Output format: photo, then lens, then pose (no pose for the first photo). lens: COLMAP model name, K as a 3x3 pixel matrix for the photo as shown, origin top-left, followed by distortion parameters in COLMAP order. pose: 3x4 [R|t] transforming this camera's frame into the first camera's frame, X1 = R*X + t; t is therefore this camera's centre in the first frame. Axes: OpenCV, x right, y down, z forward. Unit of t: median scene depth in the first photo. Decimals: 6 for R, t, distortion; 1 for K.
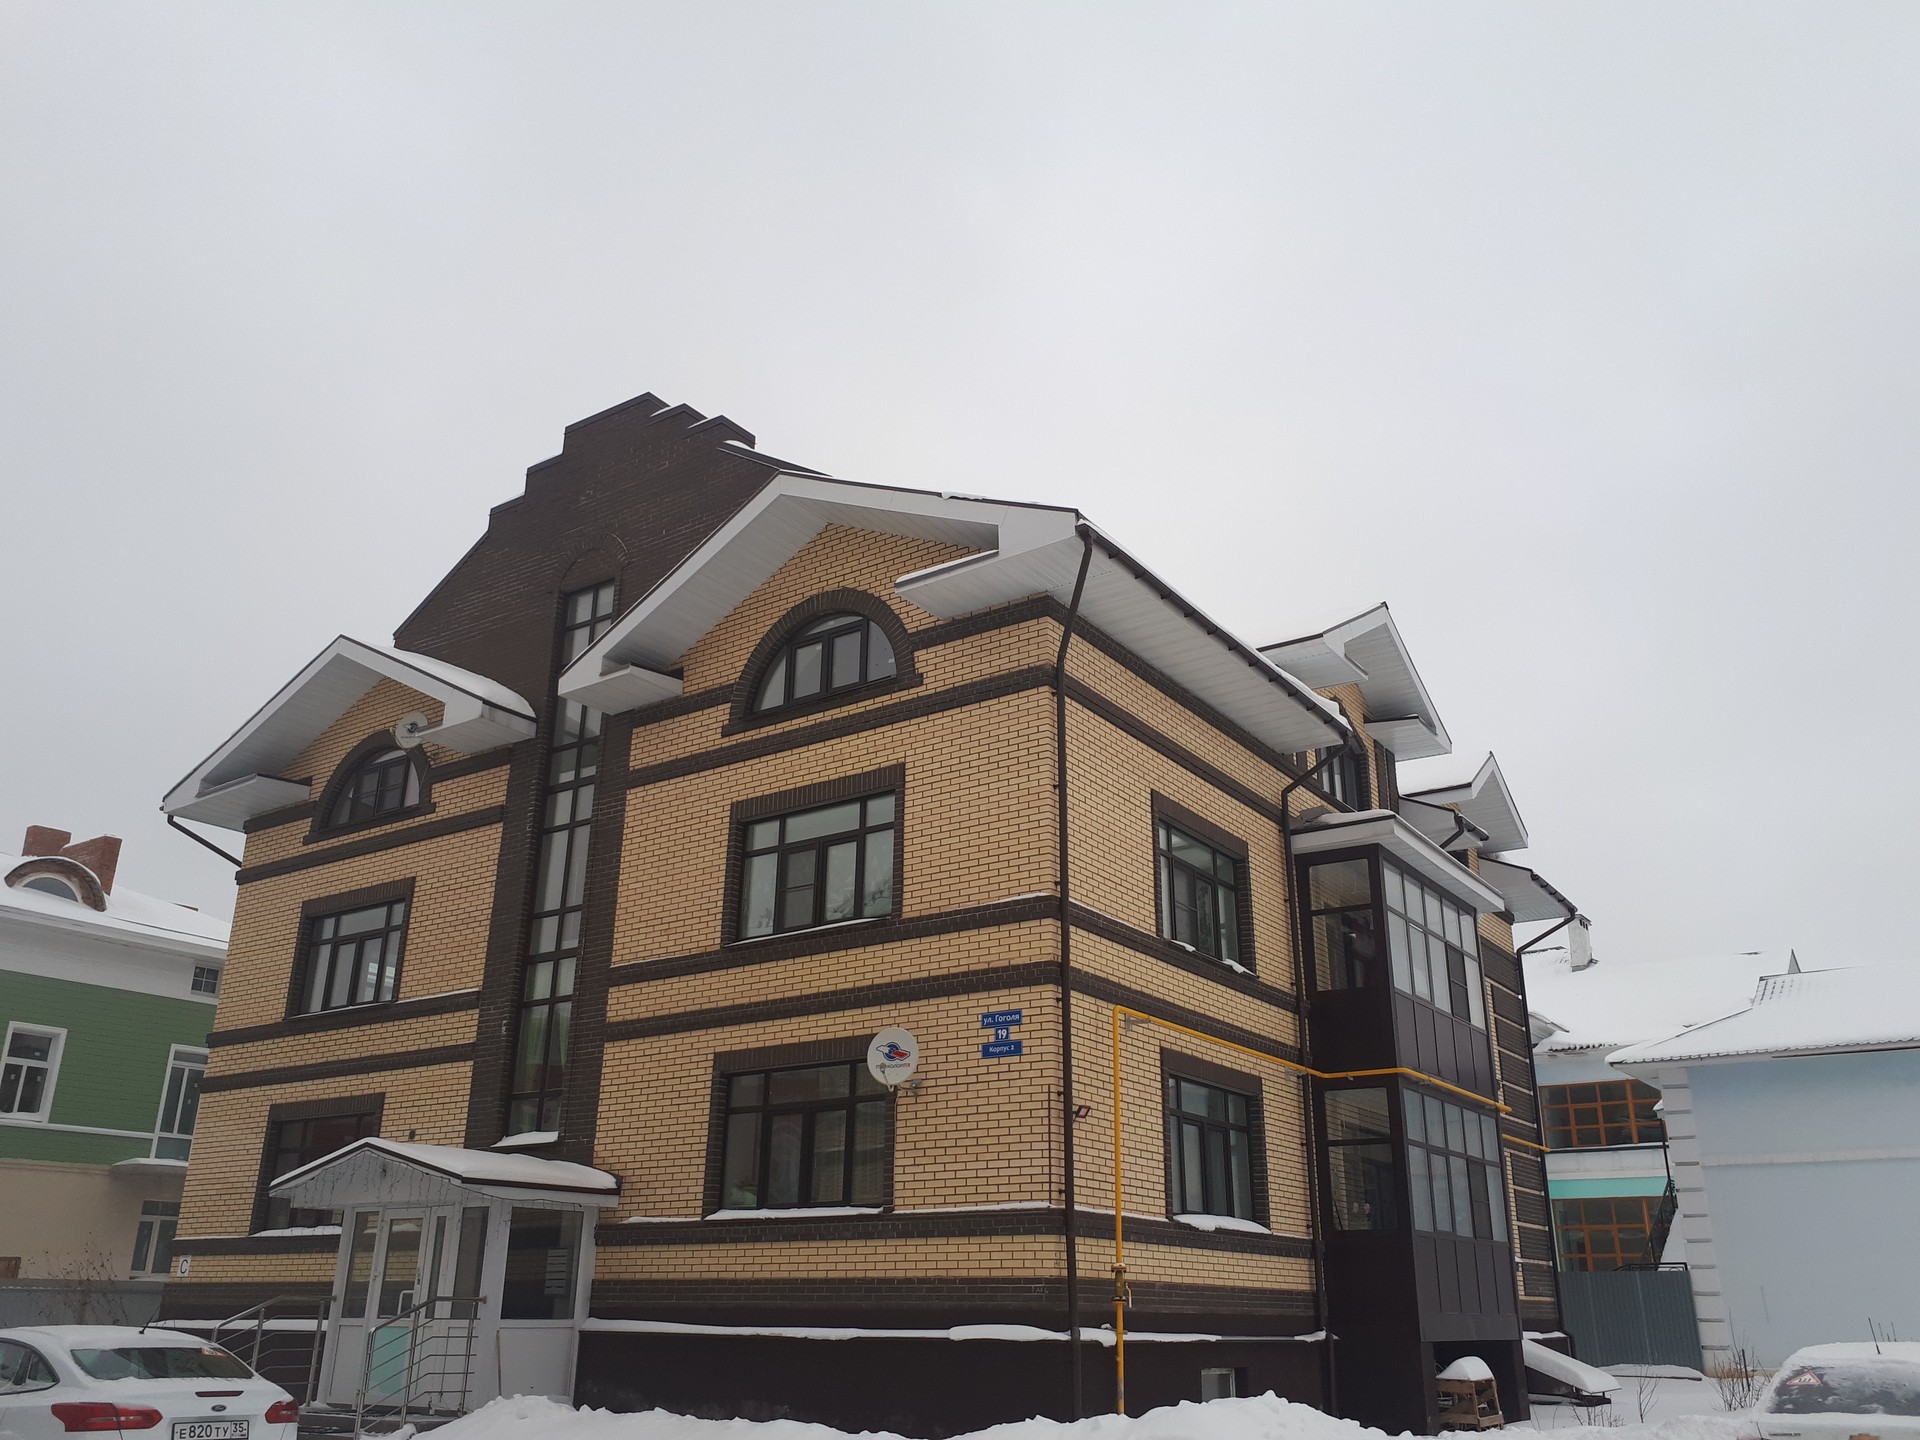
lens RADIAL K [[1541.8, 0, 960.0], [0, 1541.8, 720.0], [0, 0, 1]] dist [0.005271, -0.056296]
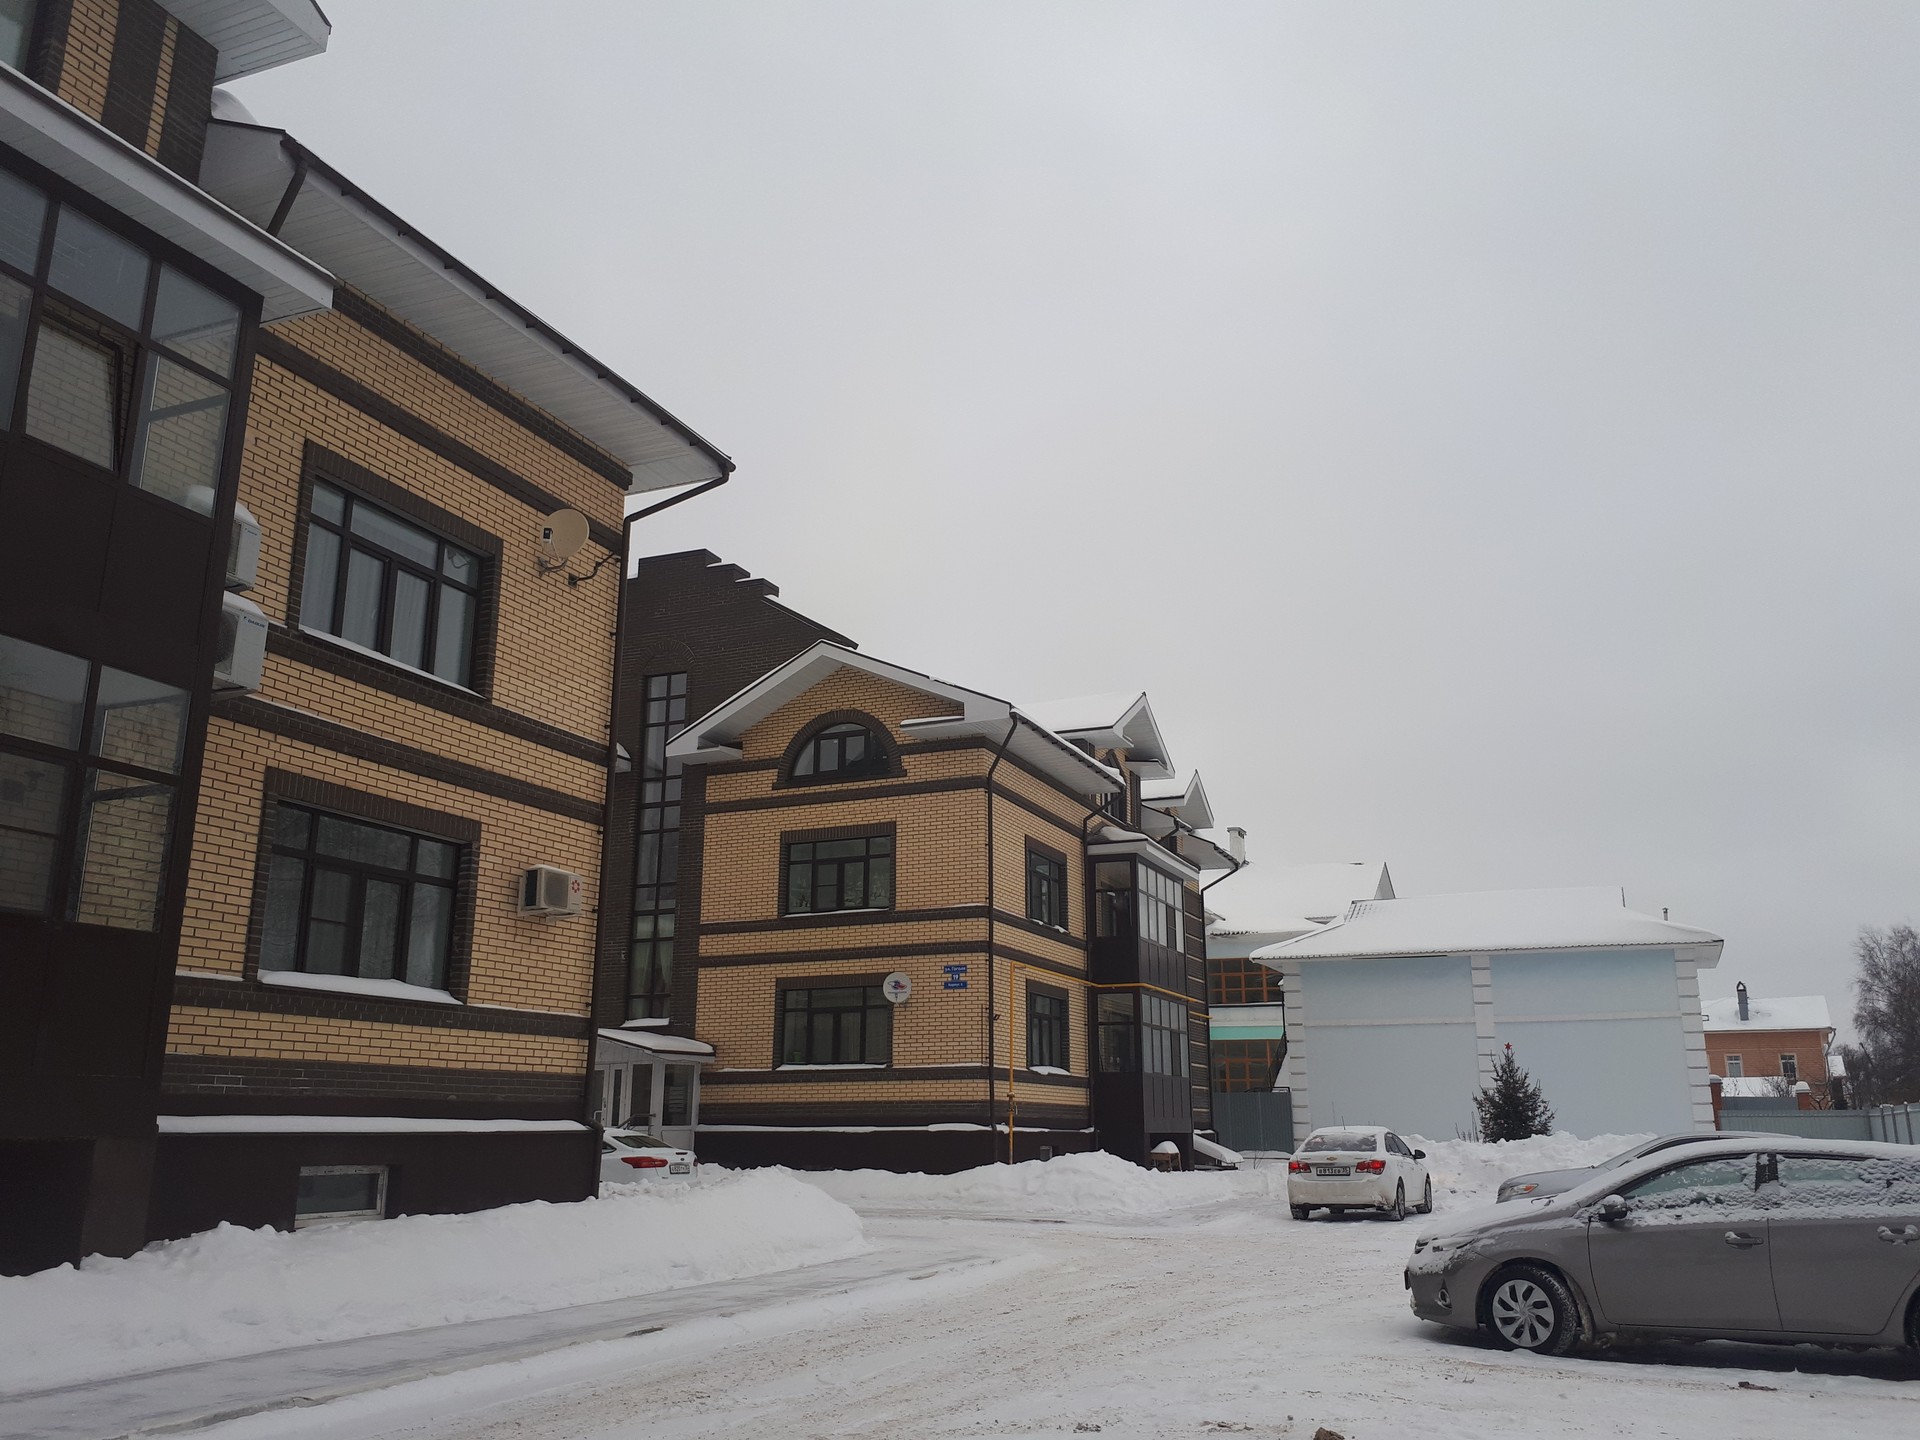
lens RADIAL K [[1541.8, 0, 960.0], [0, 1541.8, 720.0], [0, 0, 1]] dist [0.005271, -0.056296]
pose [[0.978658, 0.040914, 0.201382, -0.302018], [-0.062611, 0.992753, 0.102576, -0.254841], [-0.195726, -0.112996, 0.974127, -0.681983]]
